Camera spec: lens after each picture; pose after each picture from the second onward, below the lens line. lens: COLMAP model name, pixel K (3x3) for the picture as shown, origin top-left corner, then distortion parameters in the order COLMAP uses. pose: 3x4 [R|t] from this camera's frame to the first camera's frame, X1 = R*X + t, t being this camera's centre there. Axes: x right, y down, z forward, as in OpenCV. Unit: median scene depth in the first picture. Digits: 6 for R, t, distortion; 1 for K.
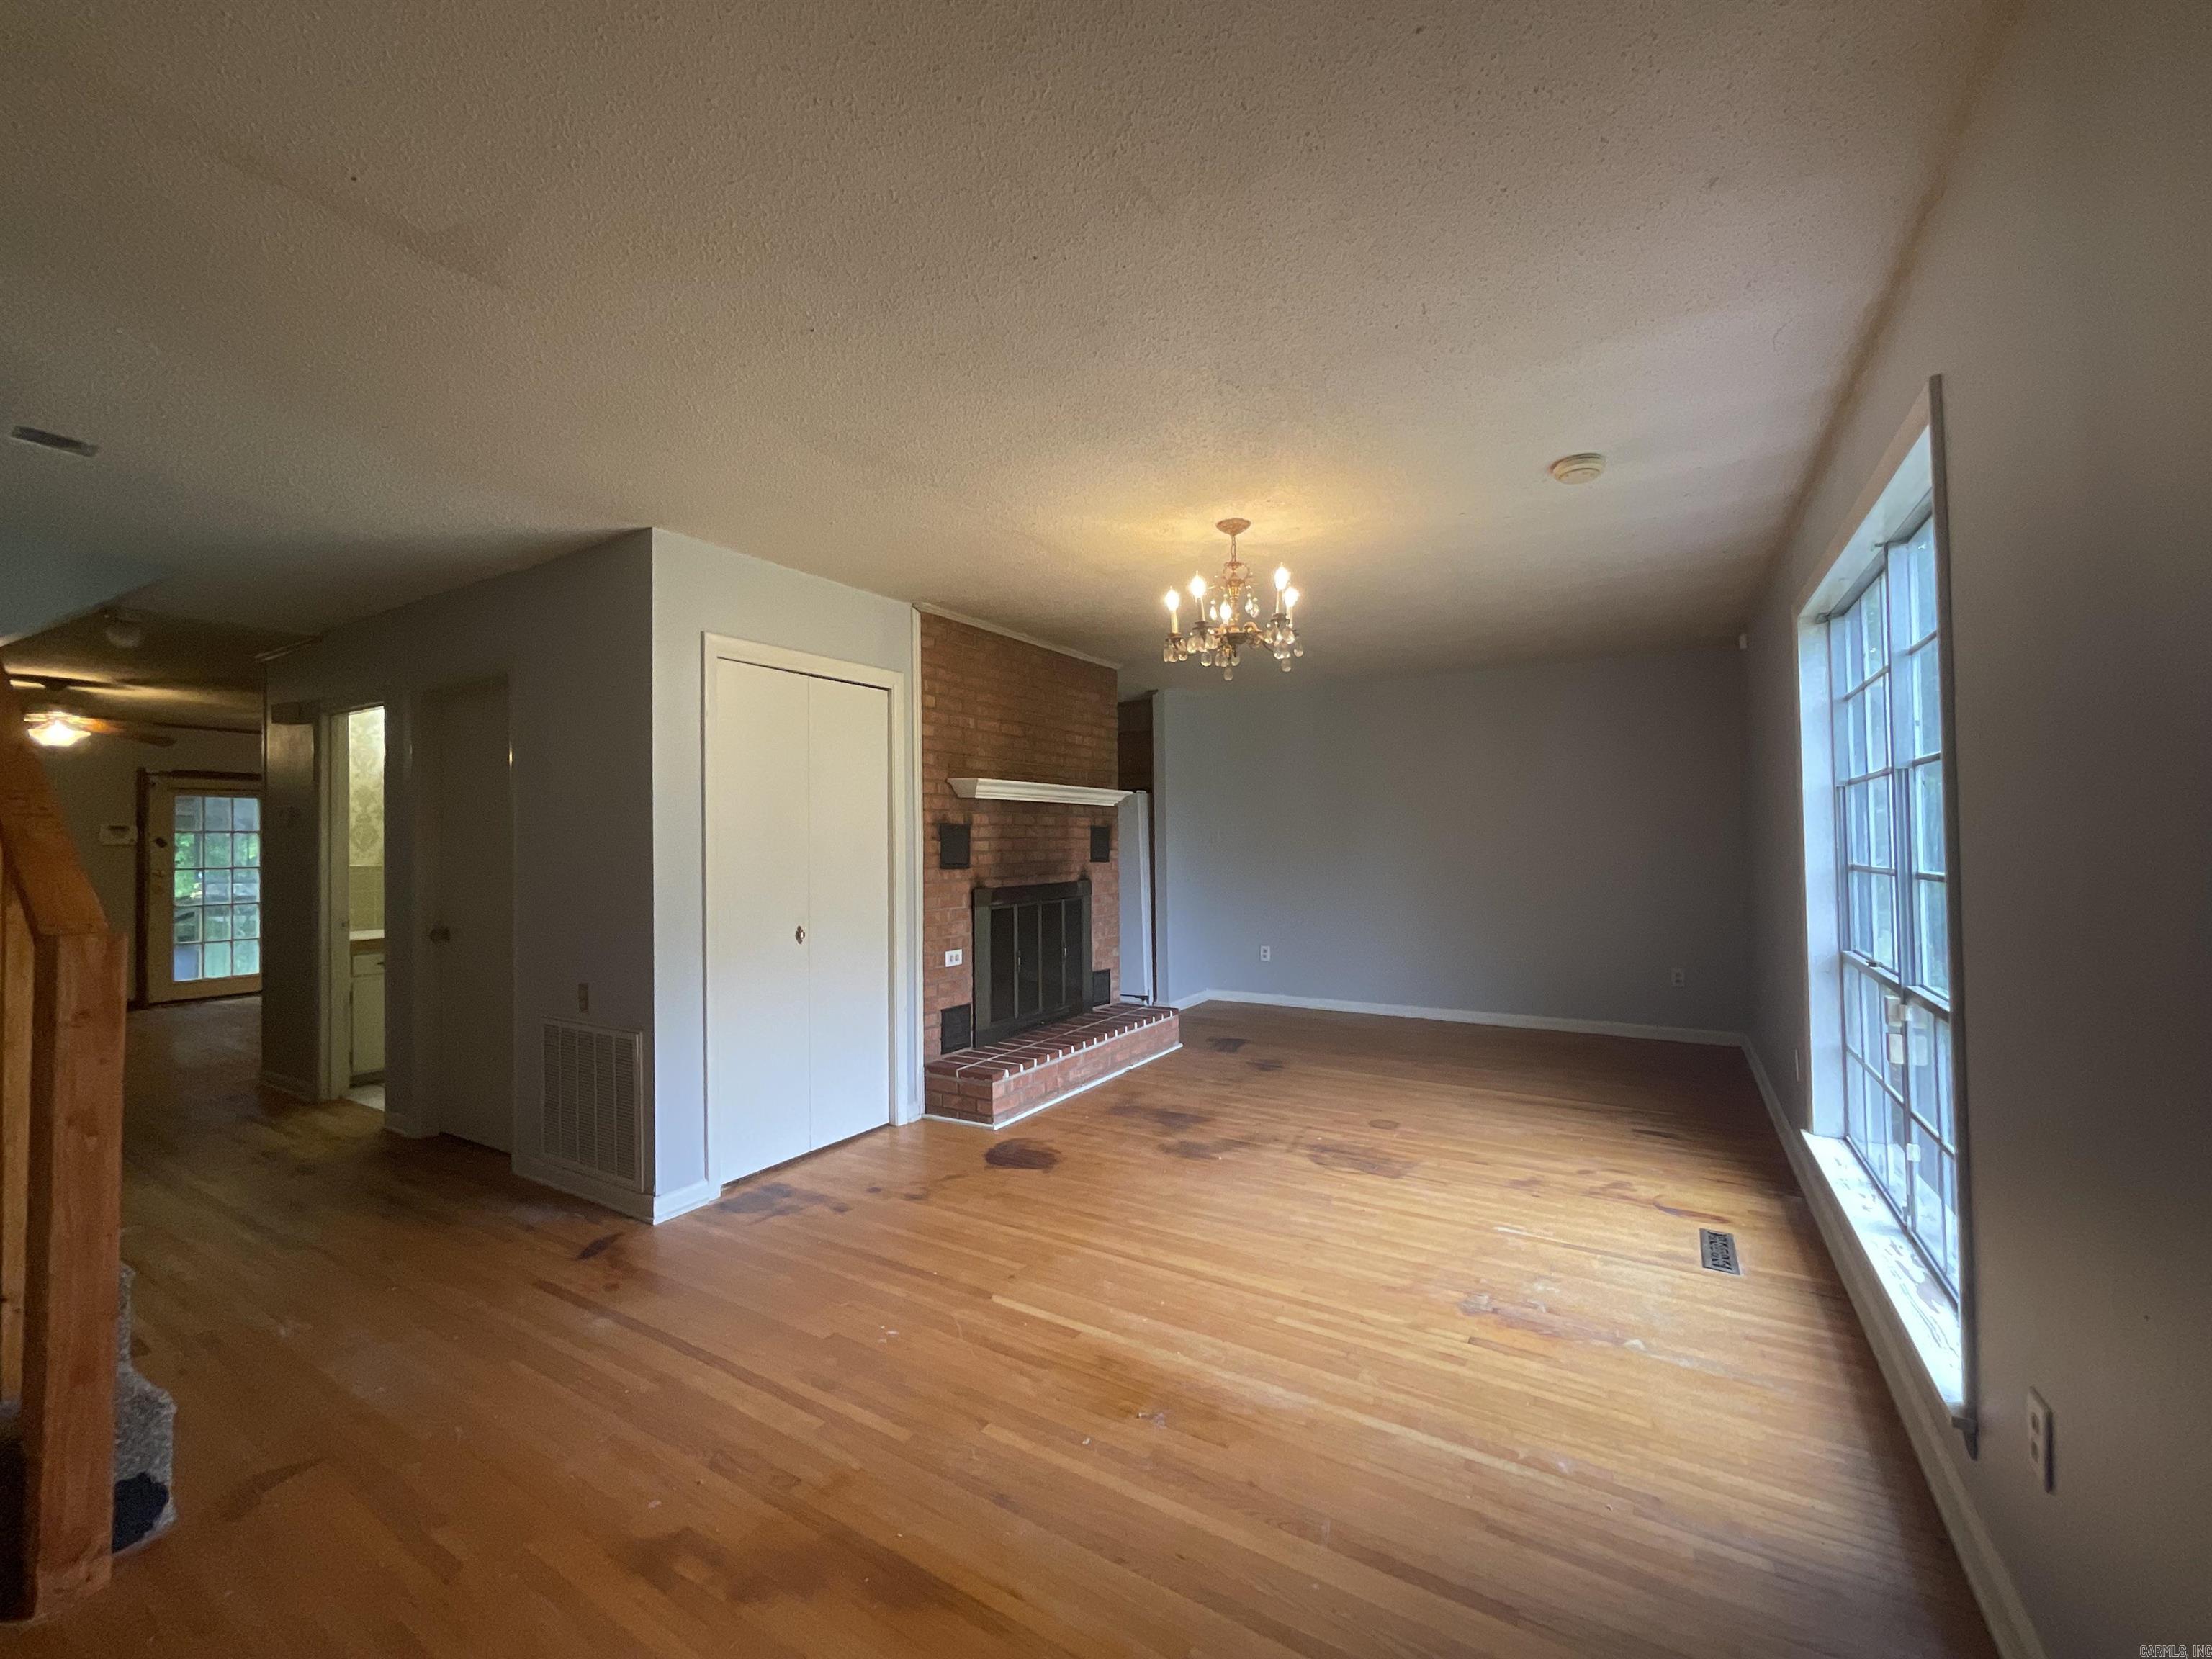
lens RADIAL K [[893.5, 0, 1106.0], [0, 893.5, 829.7], [0, 0, 1]] dist [-0.006735, 0.001915]
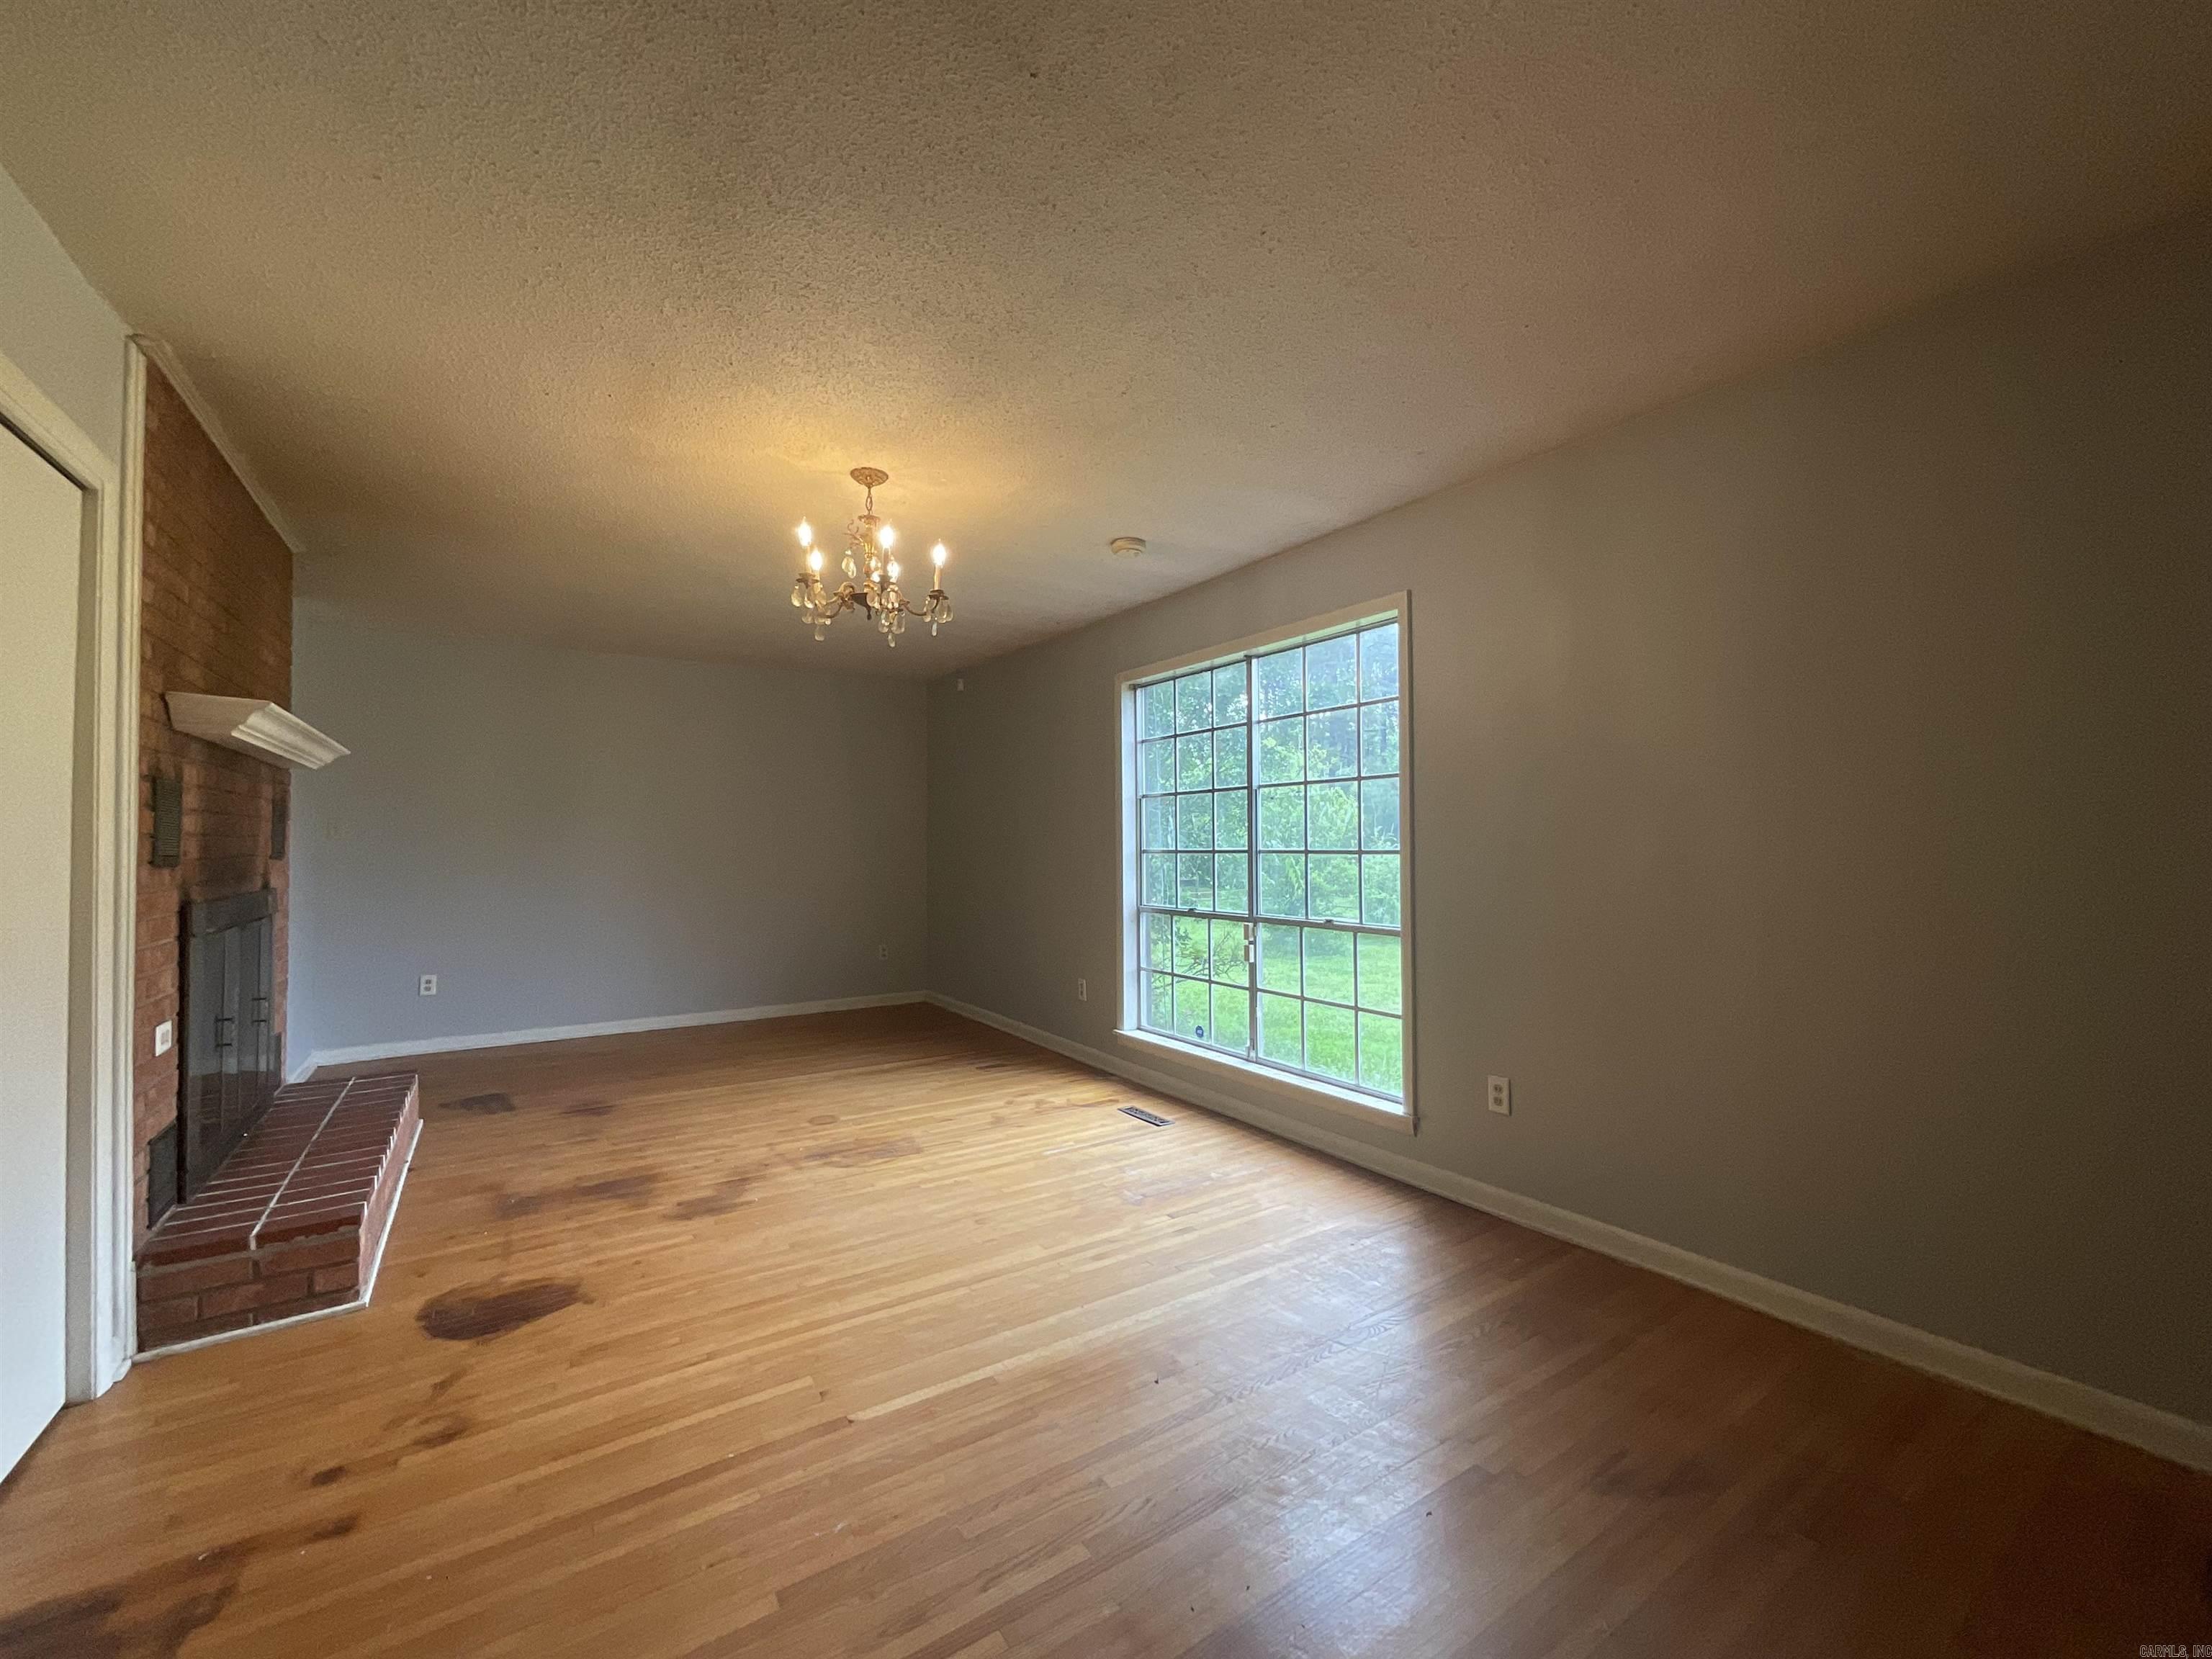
lens RADIAL K [[893.5, 0, 1108.3], [0, 893.5, 831.2], [0, 0, 1]] dist [-0.006735, 0.001915]
pose [[0.423007, 0.022233, 0.905854, -0.506013], [-0.014888, 0.999735, -0.017585, 0.030745], [-0.906004, -0.006048, 0.423225, 0.347857]]
